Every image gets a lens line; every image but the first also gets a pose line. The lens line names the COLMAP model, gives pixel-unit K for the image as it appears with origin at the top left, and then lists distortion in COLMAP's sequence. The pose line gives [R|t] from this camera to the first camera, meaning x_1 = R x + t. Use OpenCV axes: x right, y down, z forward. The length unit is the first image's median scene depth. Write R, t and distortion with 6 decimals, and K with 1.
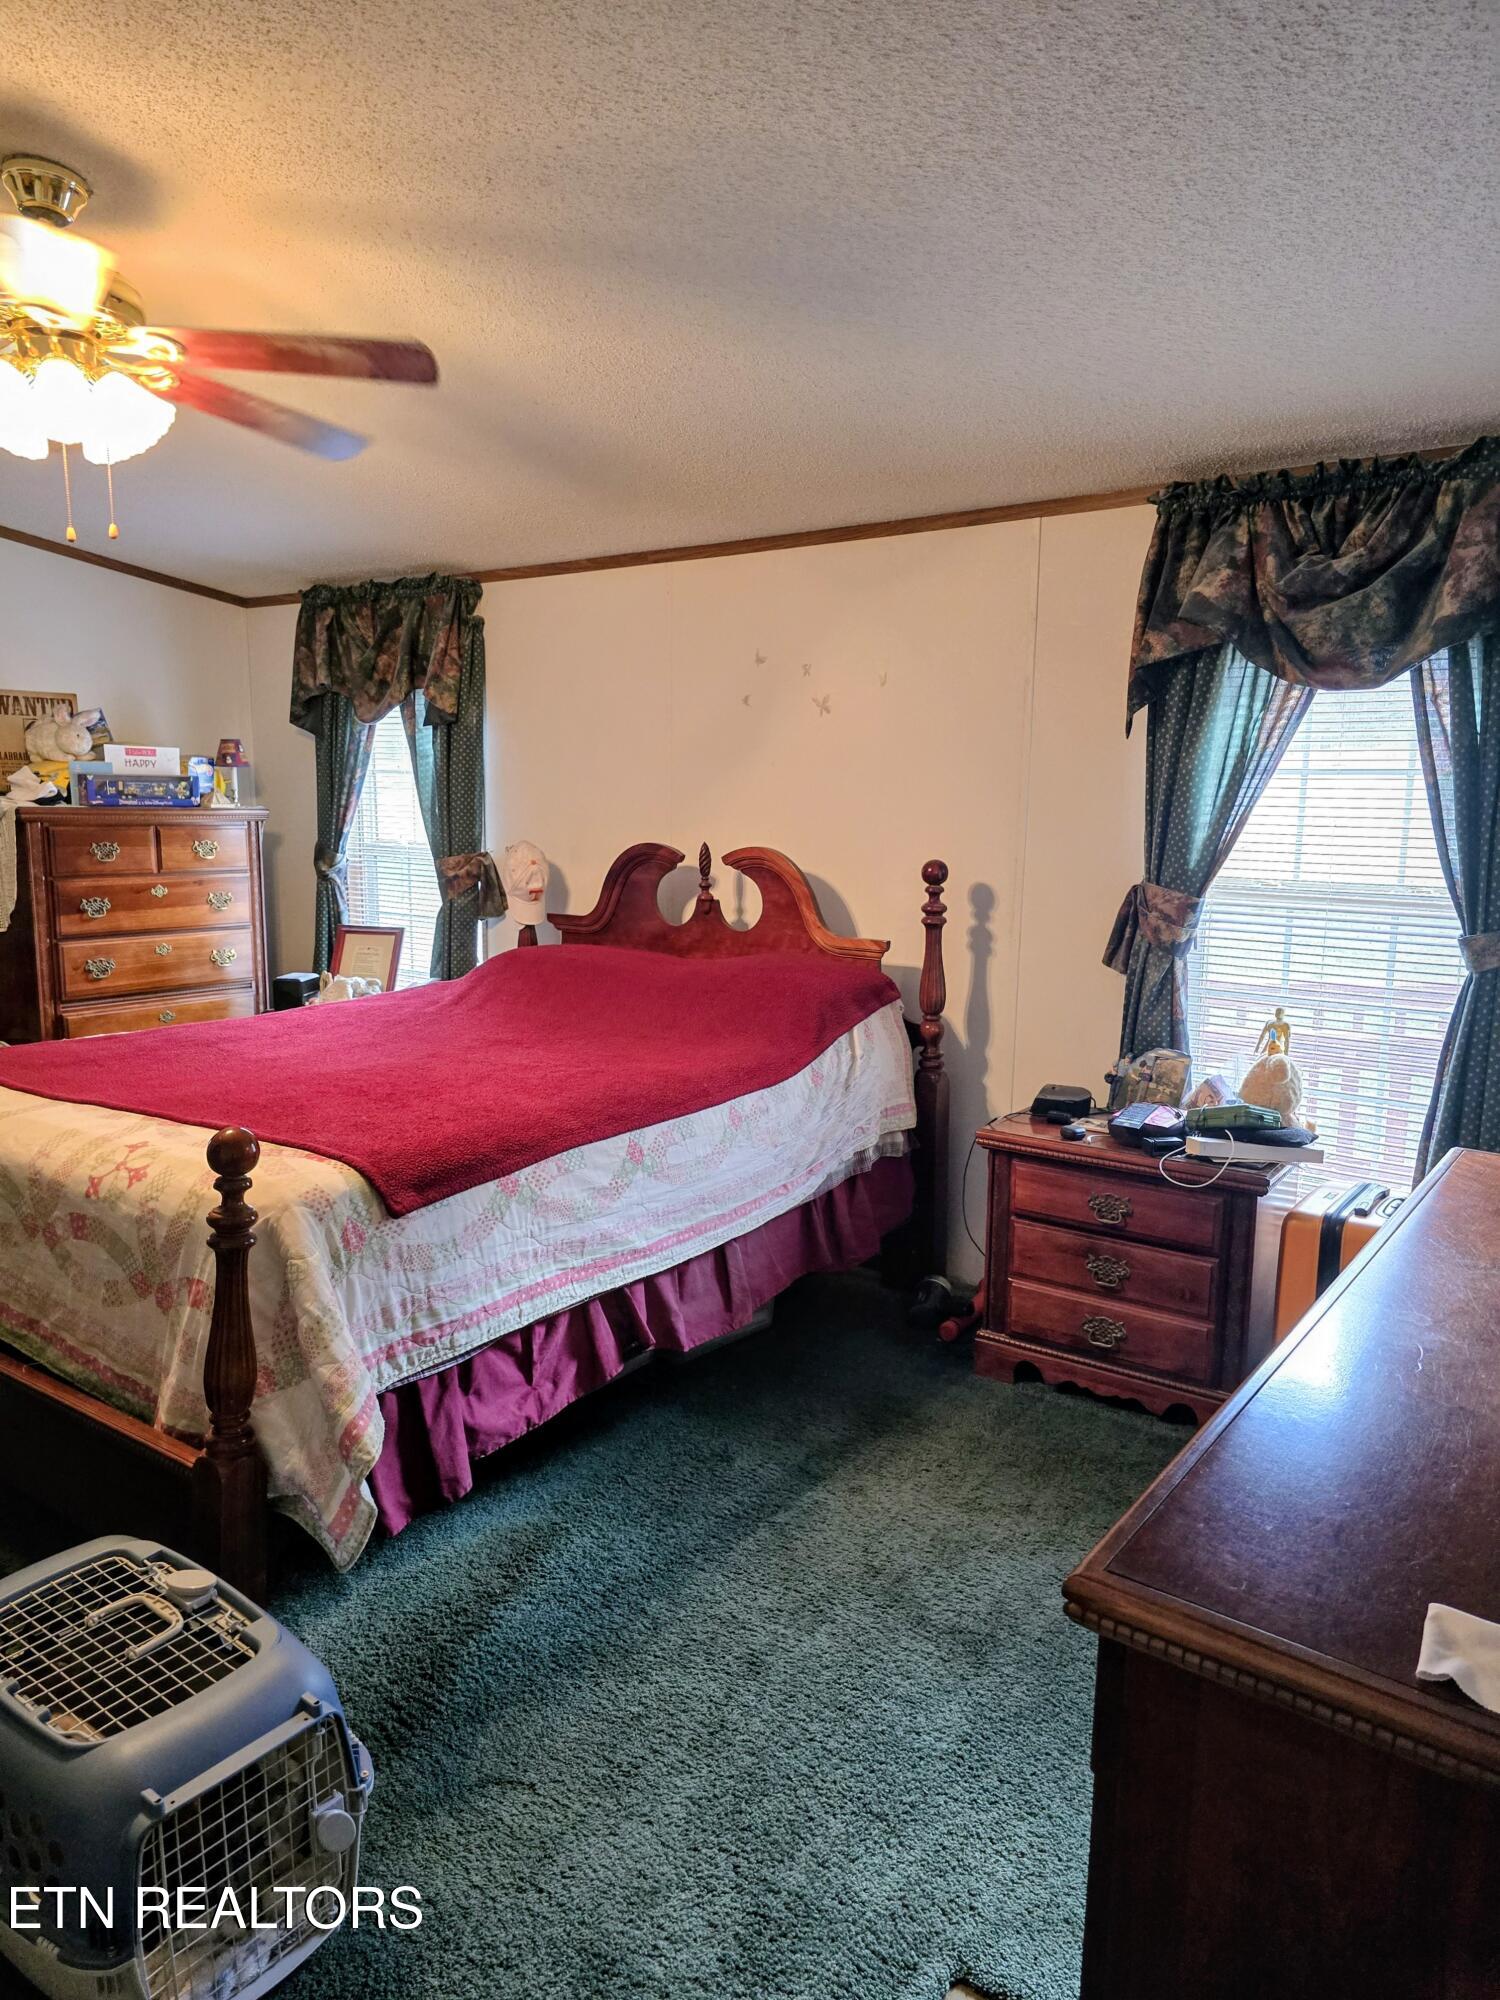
lens RADIAL K [[1342.1, 0, 746.7], [0, 1342.1, 1006.0], [0, 0, 1]] dist [0.022022, -0.001828]
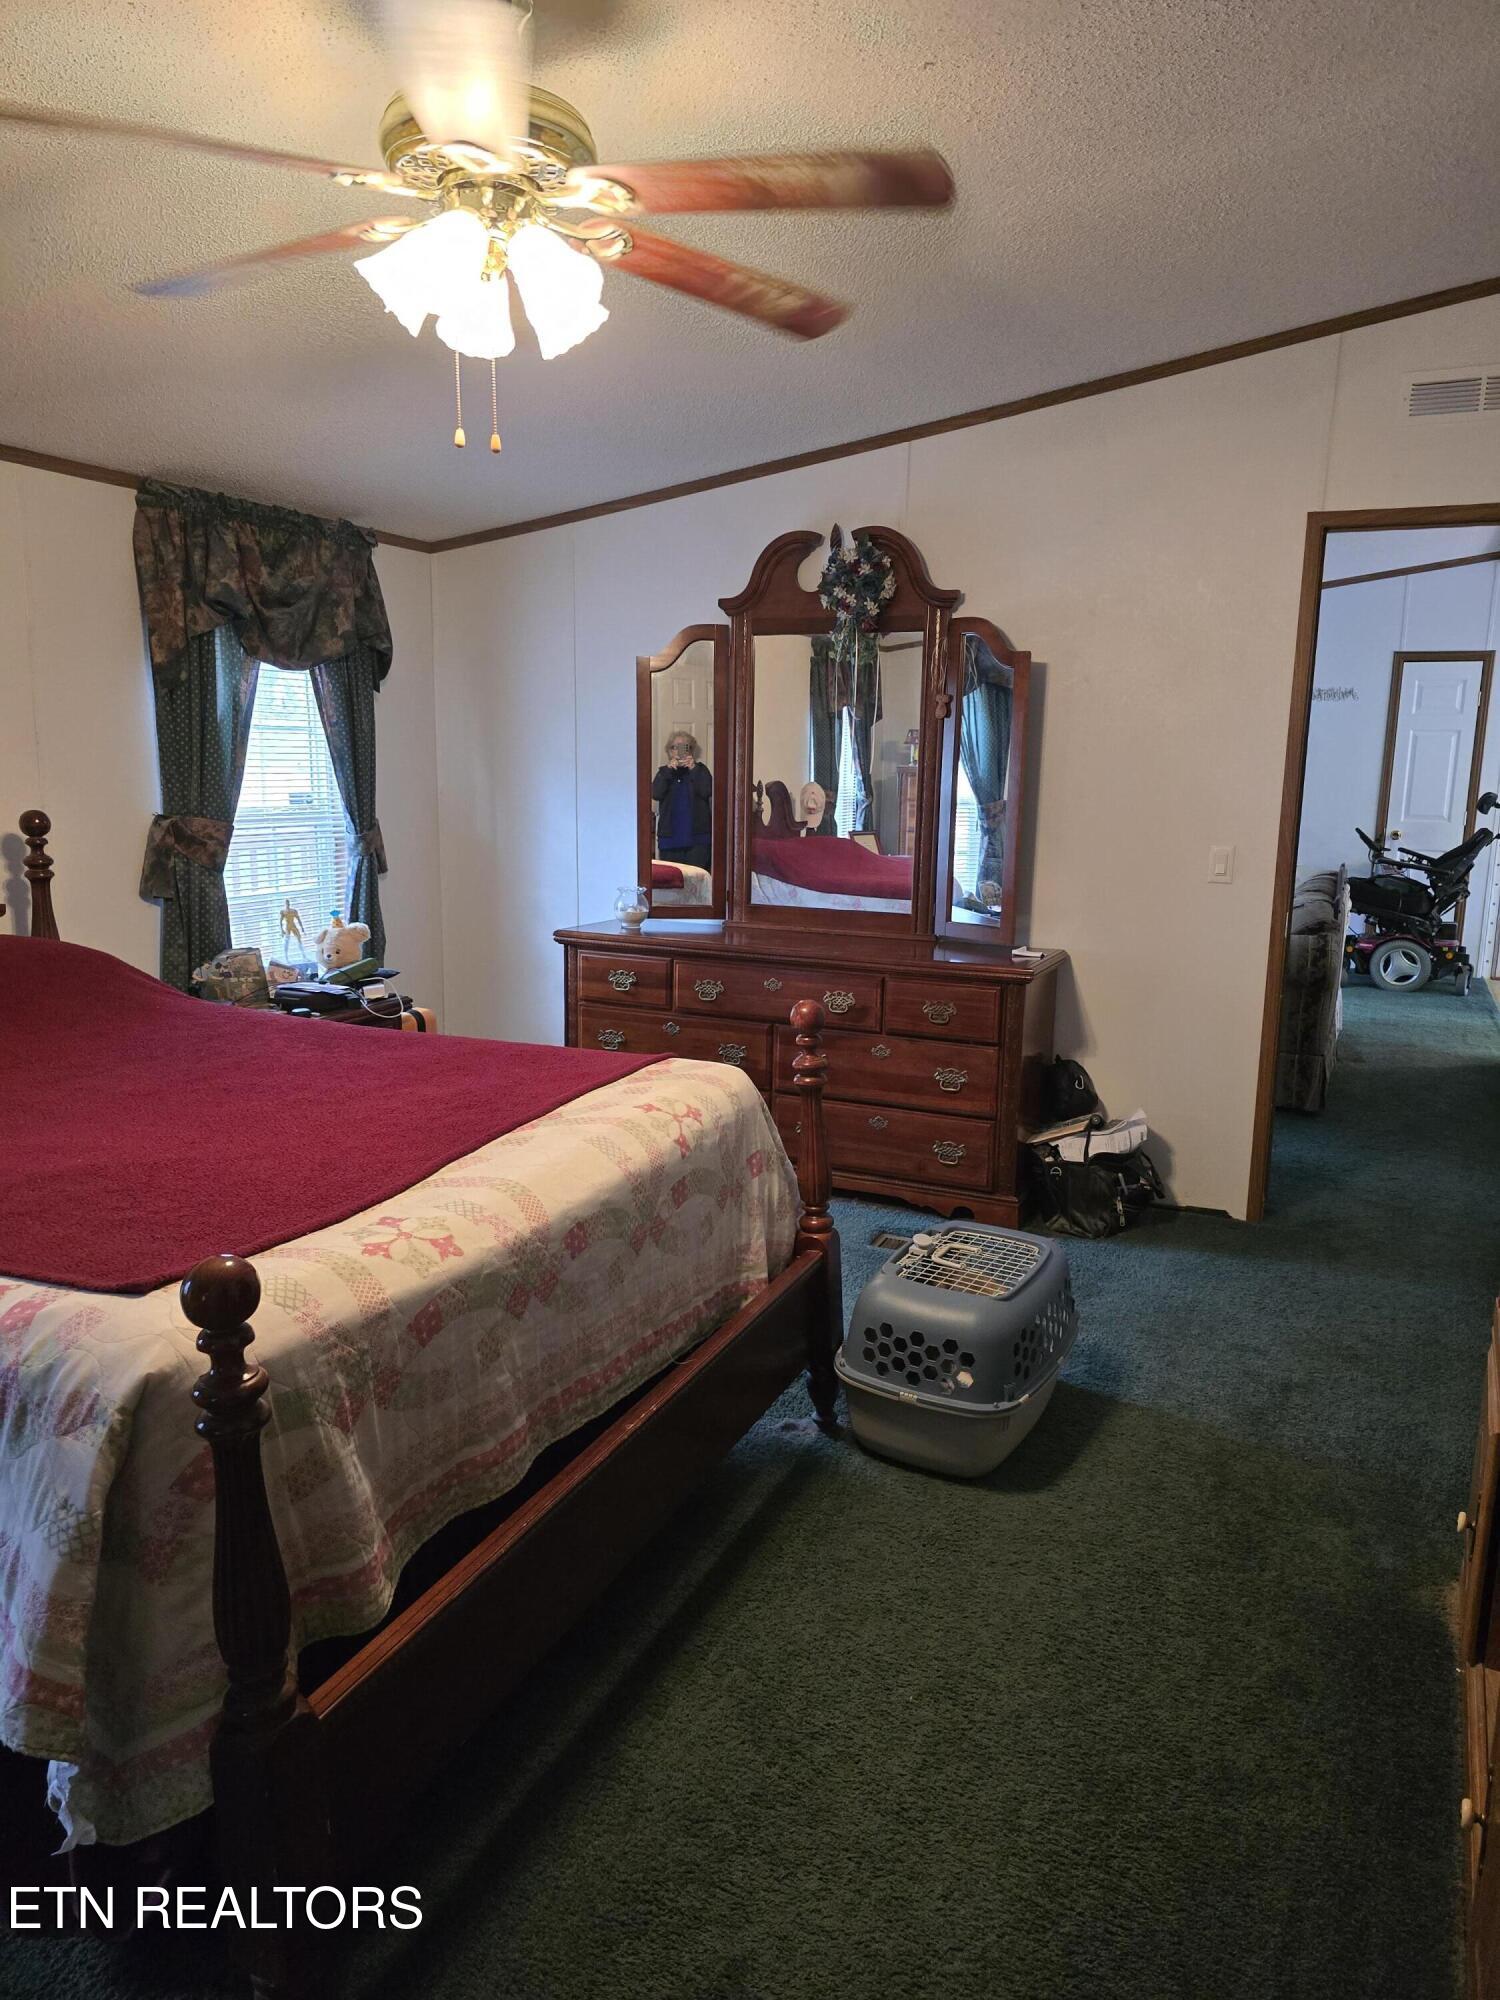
lens RADIAL K [[1342.1, 0, 749.7], [0, 1342.1, 1003.4], [0, 0, 1]] dist [0.022022, -0.001828]
pose [[-0.200771, -0.193720, 0.960293, -1.037371], [0.137082, 0.965053, 0.223340, -0.137593], [-0.970000, 0.176480, -0.167200, 0.784220]]
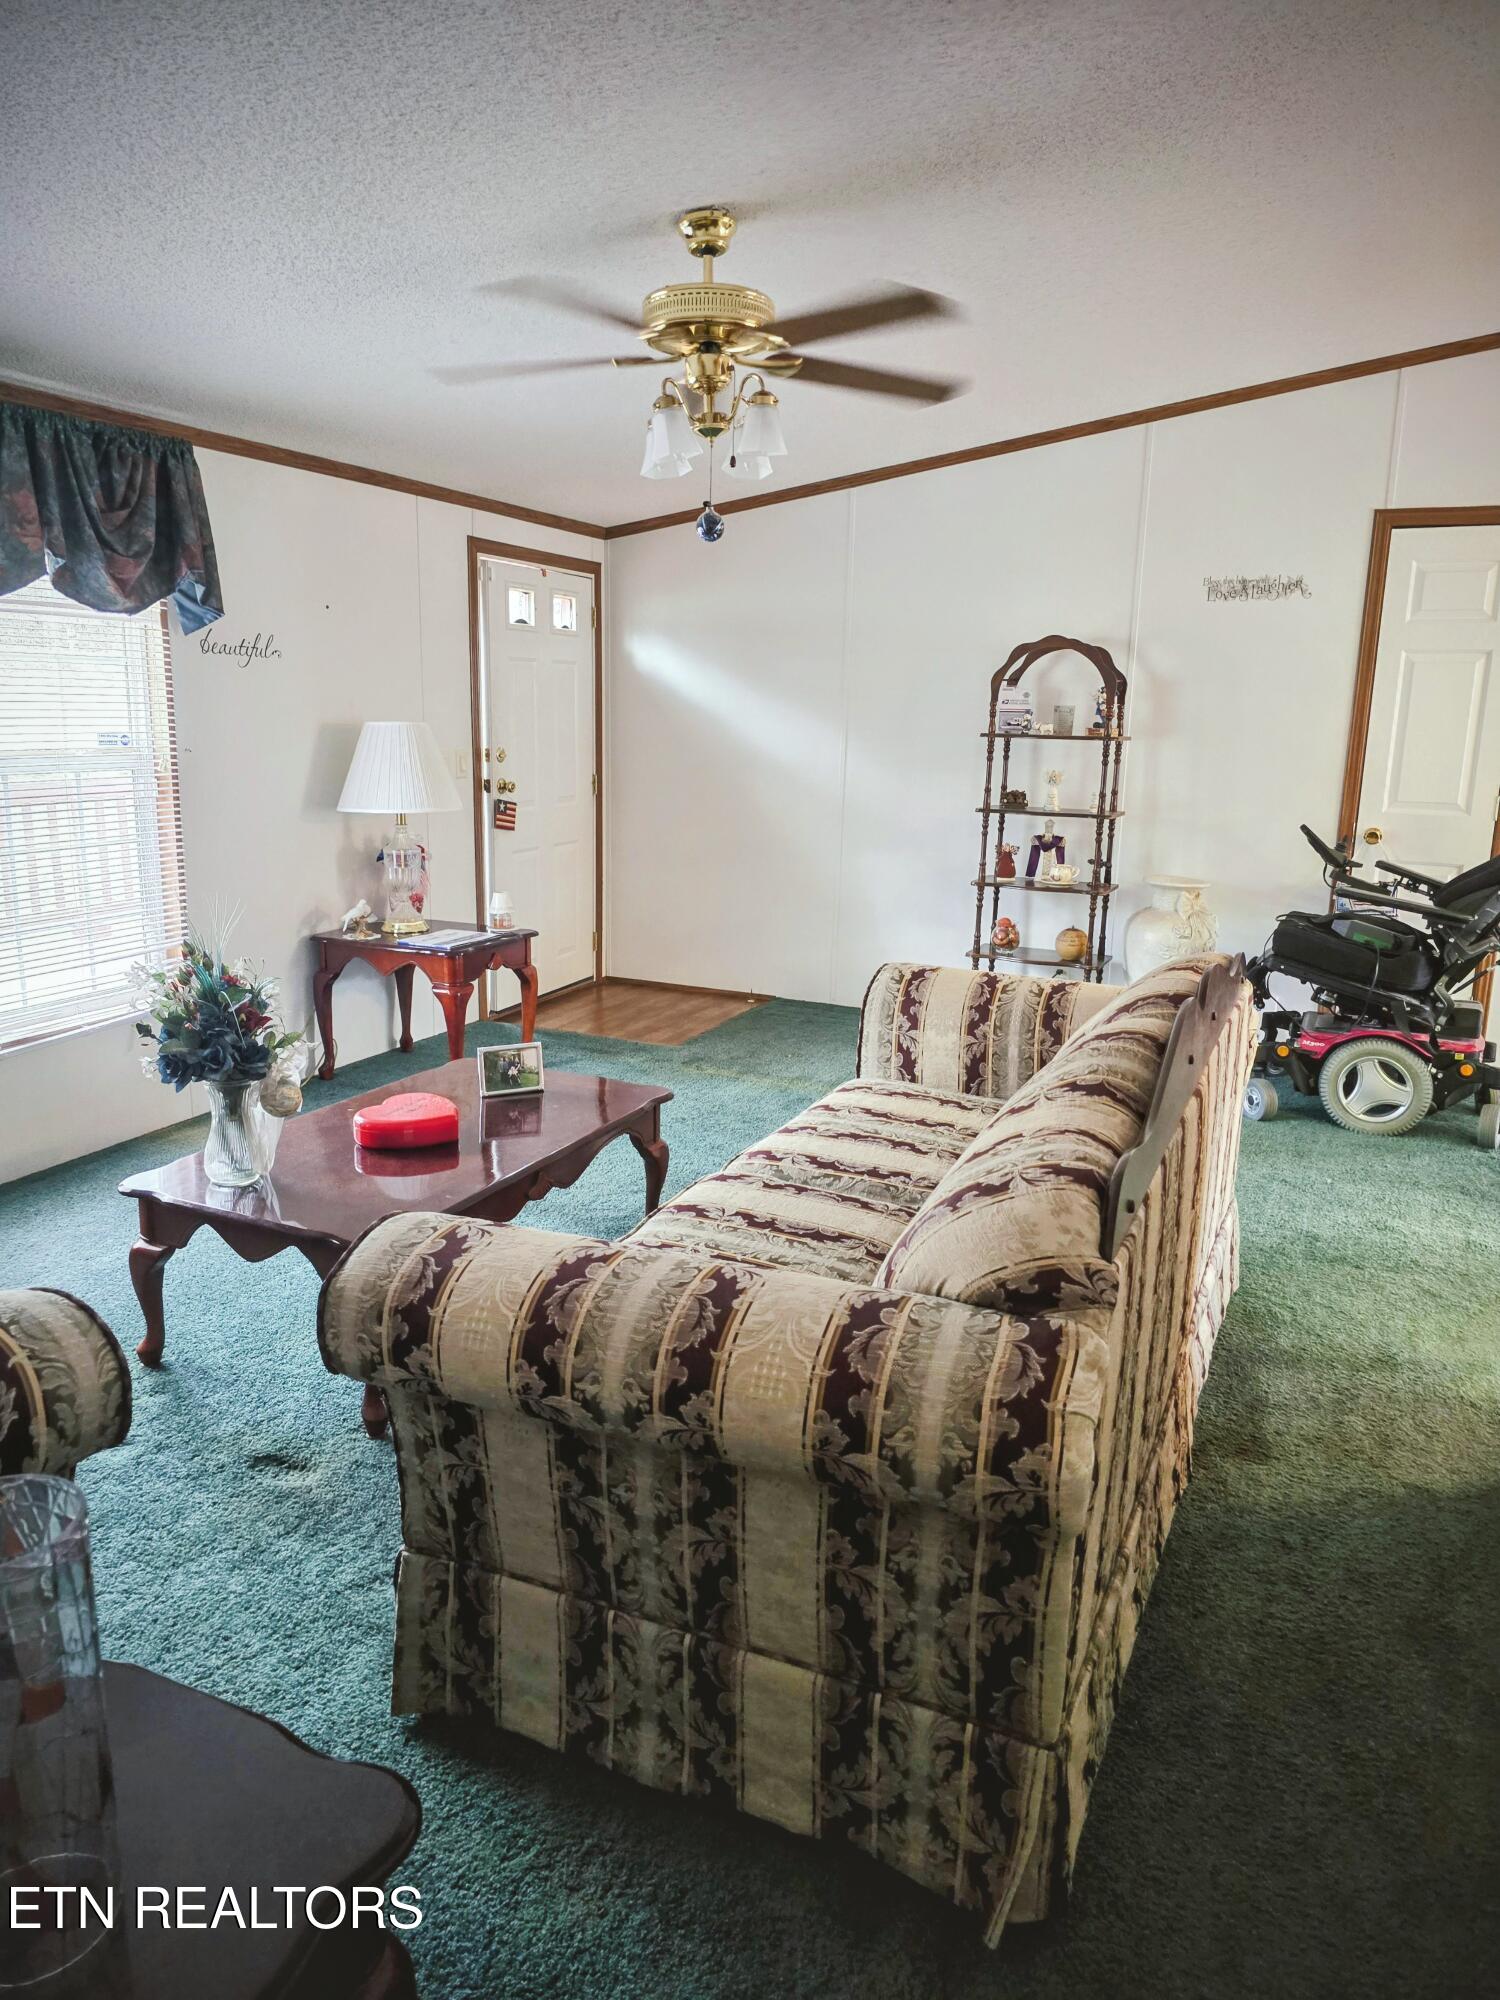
lens RADIAL K [[1342.1, 0, 727.8], [0, 1342.1, 954.4], [0, 0, 1]] dist [0.022022, -0.001828]
pose [[-0.189607, -0.200164, 0.961241, -0.866686], [0.123541, 0.966356, 0.225598, -0.113558], [-0.974057, 0.161528, -0.158500, 0.654795]]
